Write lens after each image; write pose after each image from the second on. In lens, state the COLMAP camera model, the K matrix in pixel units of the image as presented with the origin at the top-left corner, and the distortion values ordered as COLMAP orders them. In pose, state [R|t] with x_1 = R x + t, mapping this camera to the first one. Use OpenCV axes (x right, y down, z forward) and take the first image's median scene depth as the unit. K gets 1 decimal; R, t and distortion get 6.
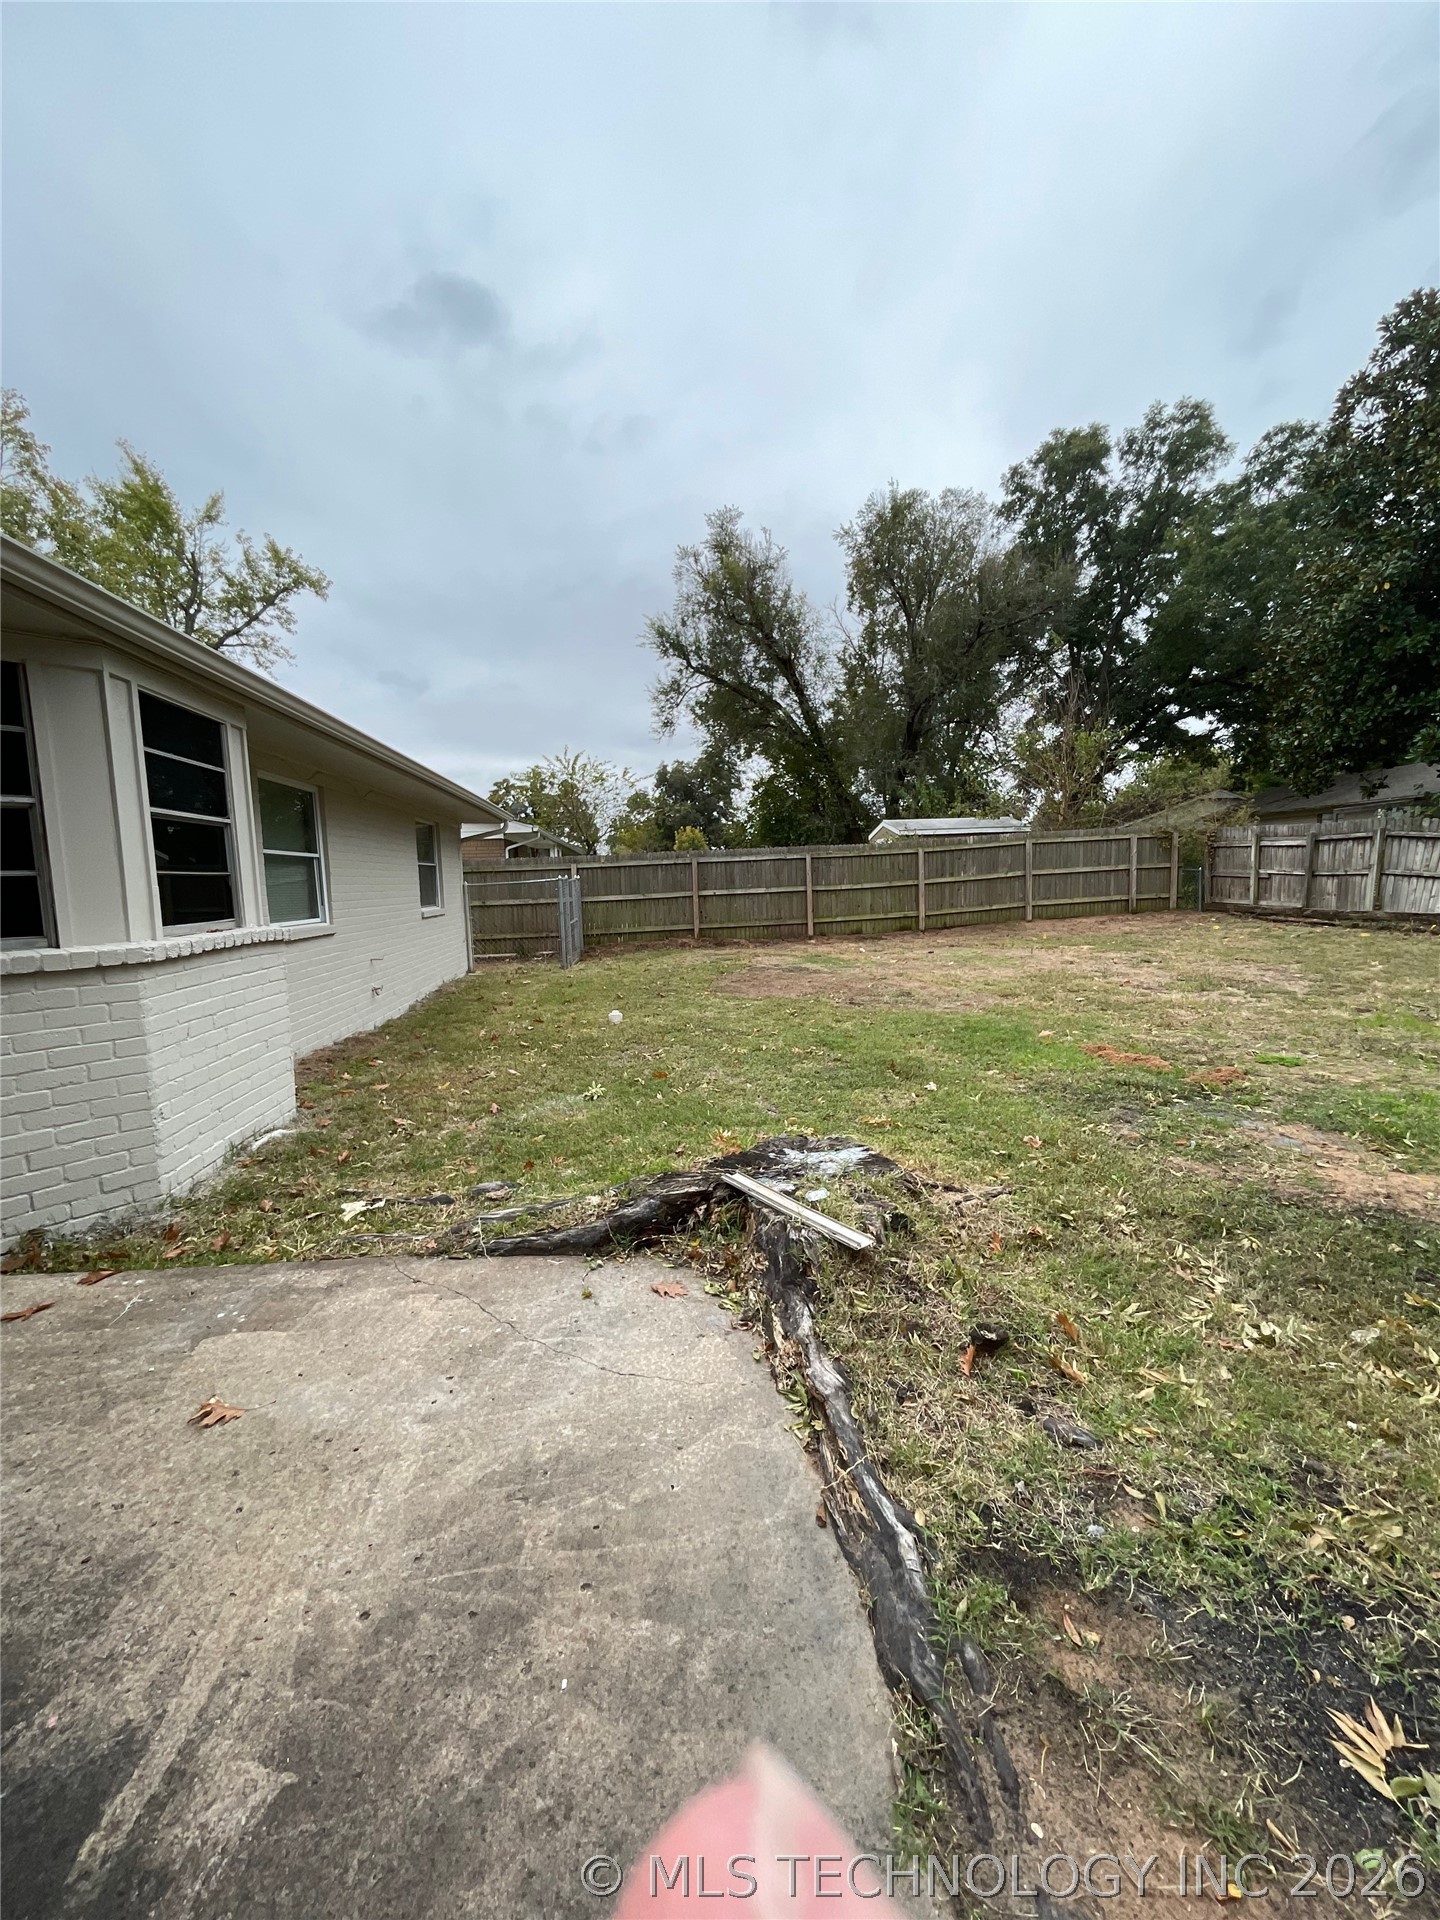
lens RADIAL K [[776.7, 0, 723.7], [0, 776.7, 961.0], [0, 0, 1]] dist [-0.001737, -0.000686]
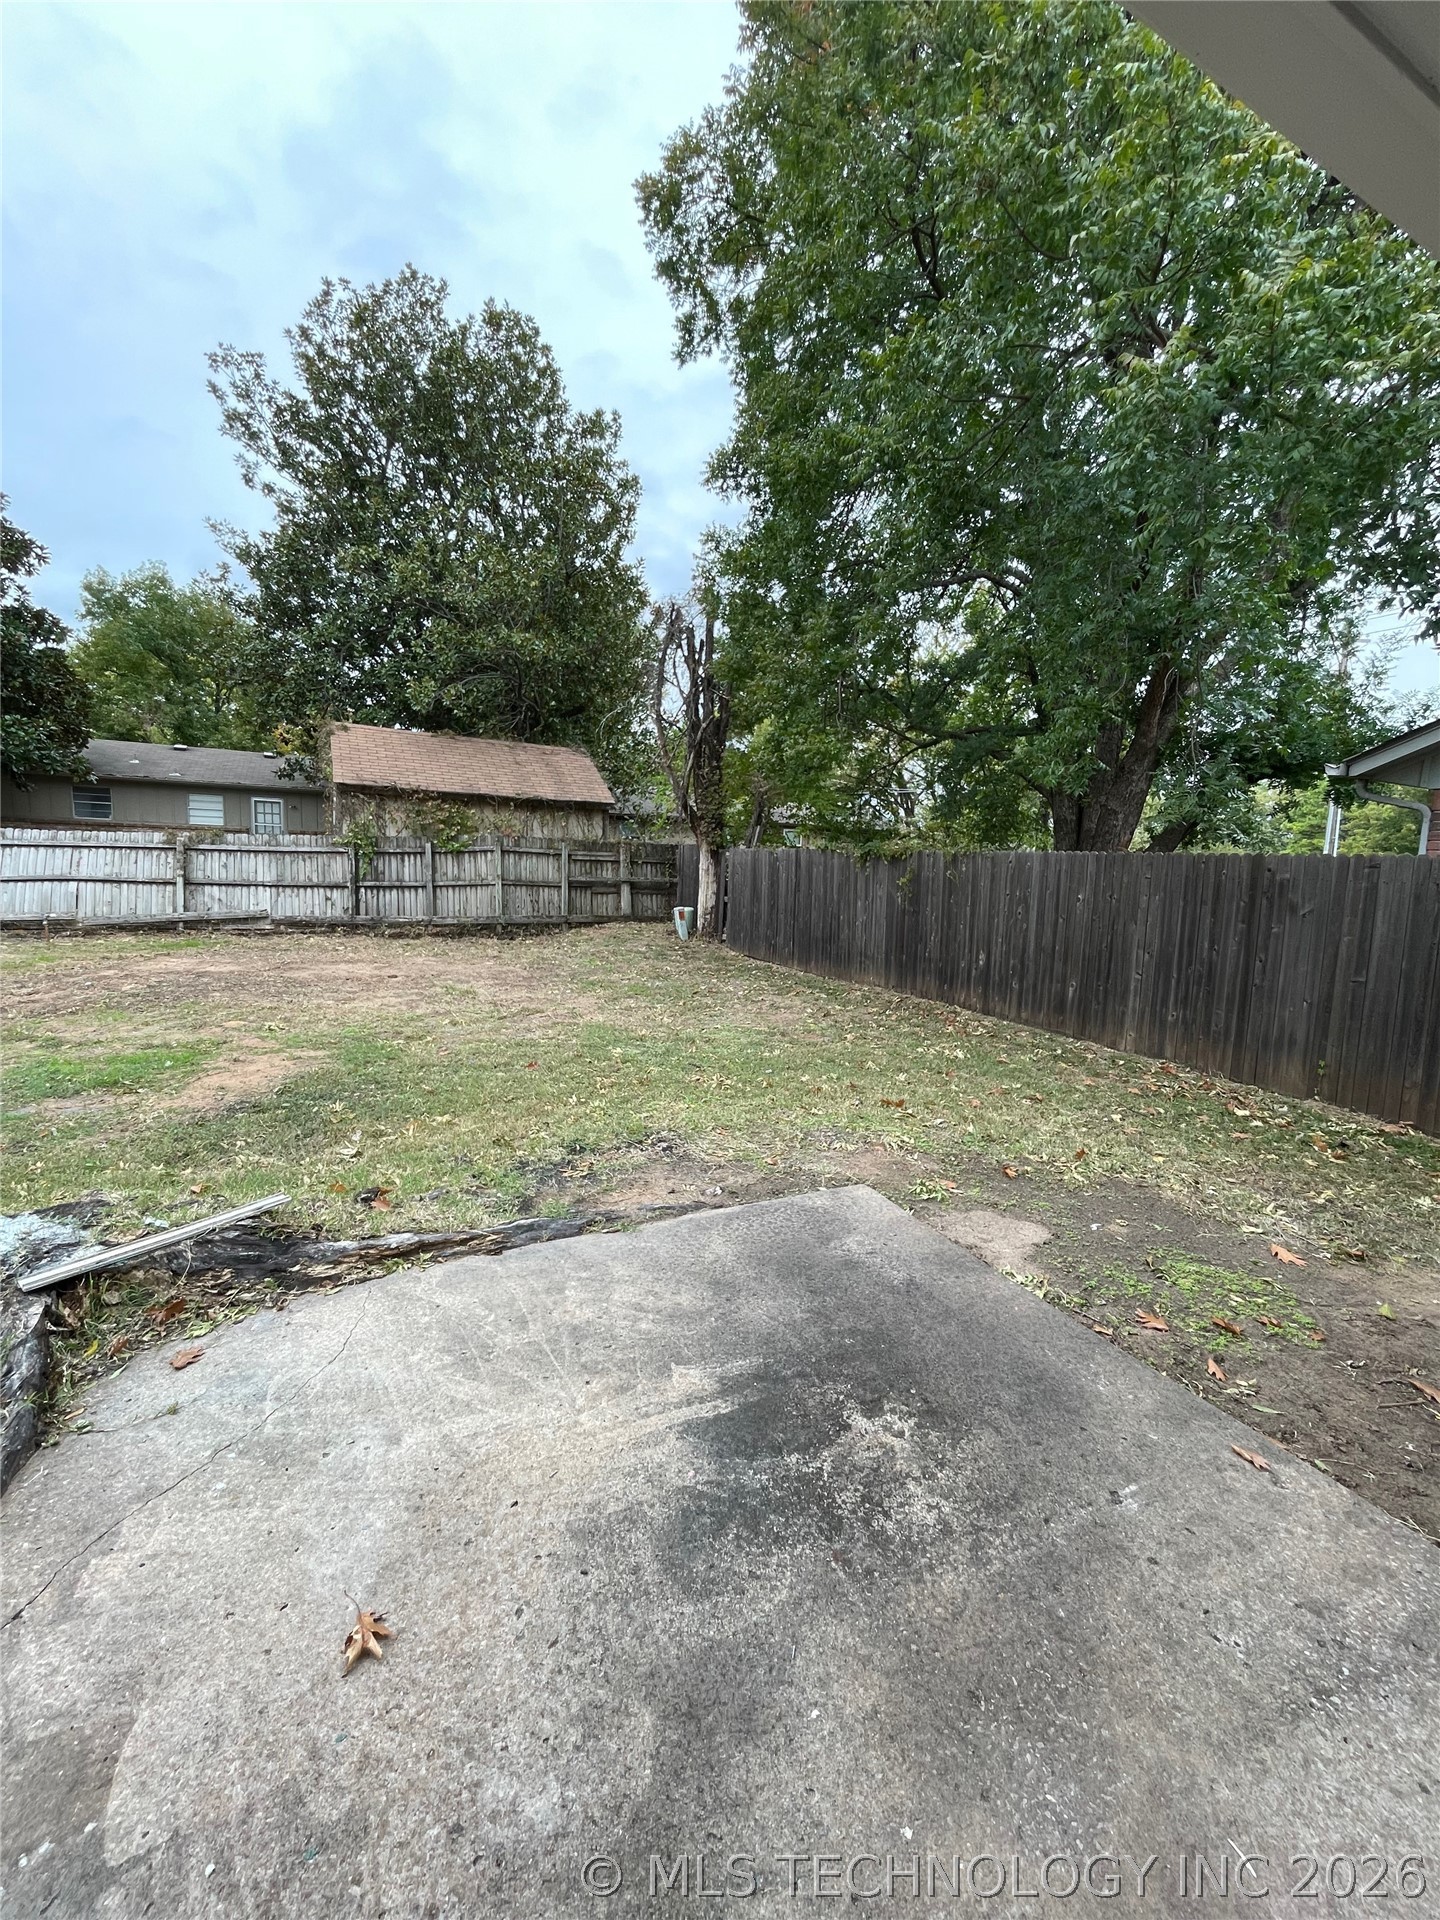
lens RADIAL K [[776.7, 0, 724.3], [0, 776.7, 957.6], [0, 0, 1]] dist [-0.001737, -0.000686]
pose [[-0.351389, -0.086315, 0.932242, -0.095004], [0.078175, 0.989559, 0.121088, -0.009150], [-0.932960, 0.115427, -0.340972, 0.056973]]
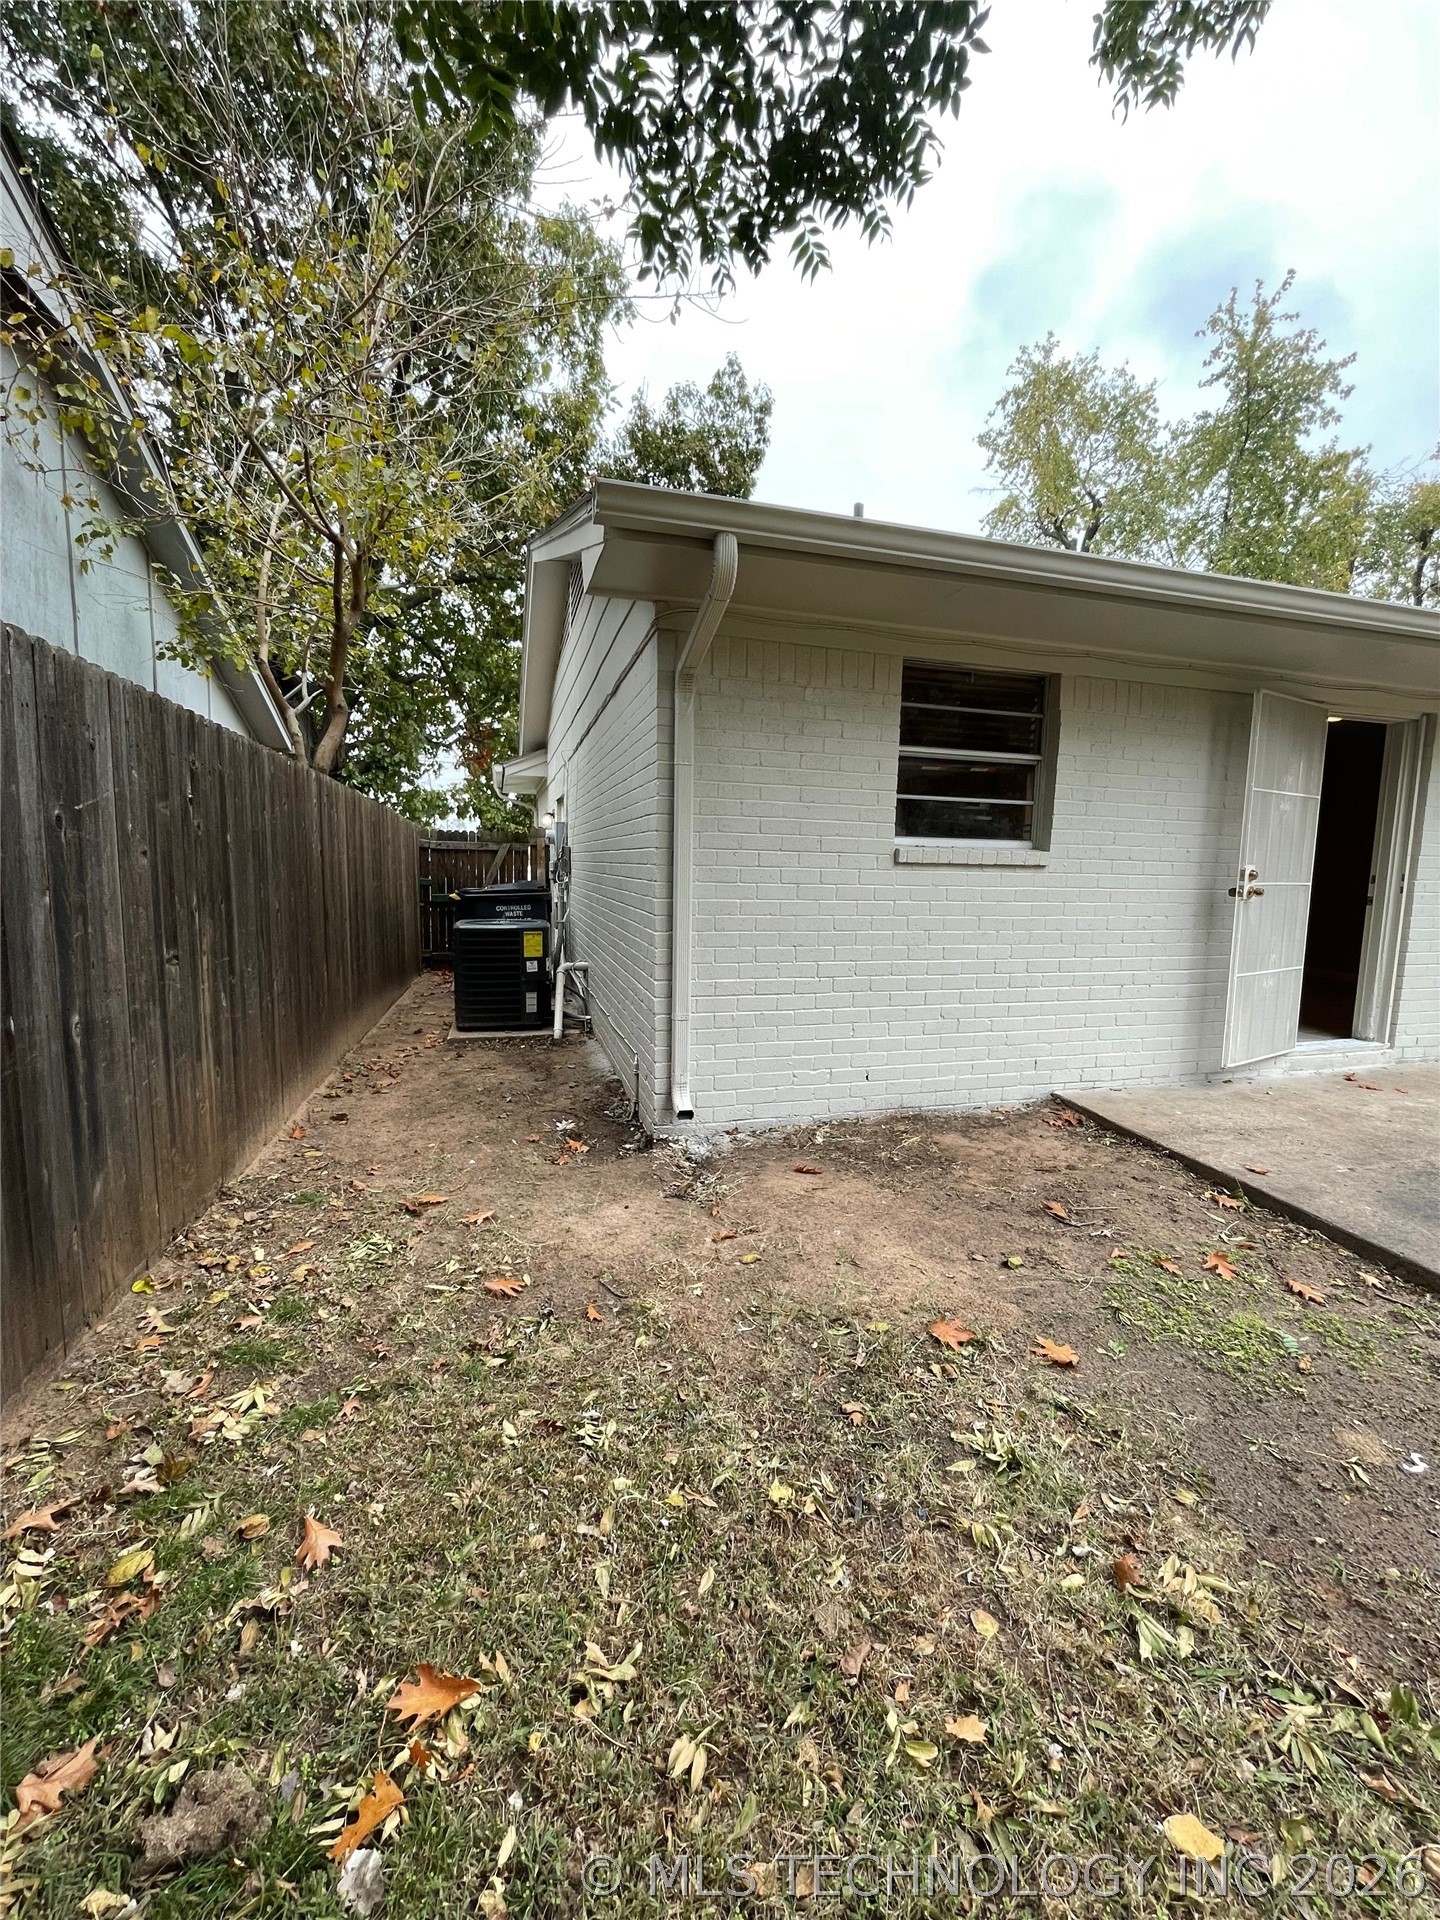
lens RADIAL K [[776.7, 0, 723.0], [0, 776.7, 957.6], [0, 0, 1]] dist [-0.001737, -0.000686]
pose [[0.168994, 0.155458, -0.973280, 0.038130], [-0.131683, 0.982191, 0.134017, 0.012787], [0.976781, 0.105516, 0.186456, -0.102153]]
